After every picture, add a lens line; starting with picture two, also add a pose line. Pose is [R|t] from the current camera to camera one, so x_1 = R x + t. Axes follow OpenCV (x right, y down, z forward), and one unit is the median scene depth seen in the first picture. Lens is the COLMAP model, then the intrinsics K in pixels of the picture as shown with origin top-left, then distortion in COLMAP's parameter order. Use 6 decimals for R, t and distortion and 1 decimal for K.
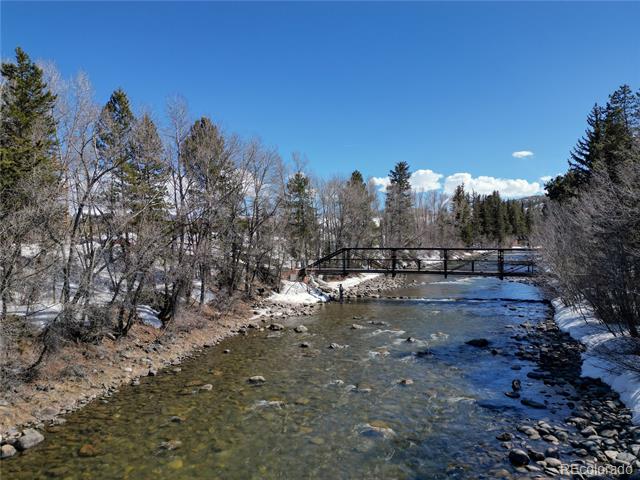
lens RADIAL K [[444.0, 0, 320.0], [0, 444.0, 240.0], [0, 0, 1]] dist [0.084508, -0.080722]
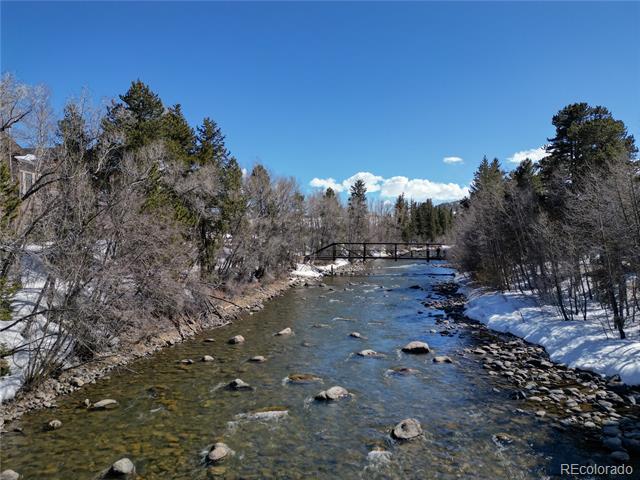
lens RADIAL K [[444.0, 0, 320.0], [0, 444.0, 240.0], [0, 0, 1]] dist [0.084508, -0.080722]
pose [[0.991430, 0.006406, 0.130481, -0.106757], [-0.006465, 0.999979, 0.000028, 0.004265], [-0.130478, -0.000871, 0.991451, -0.298468]]
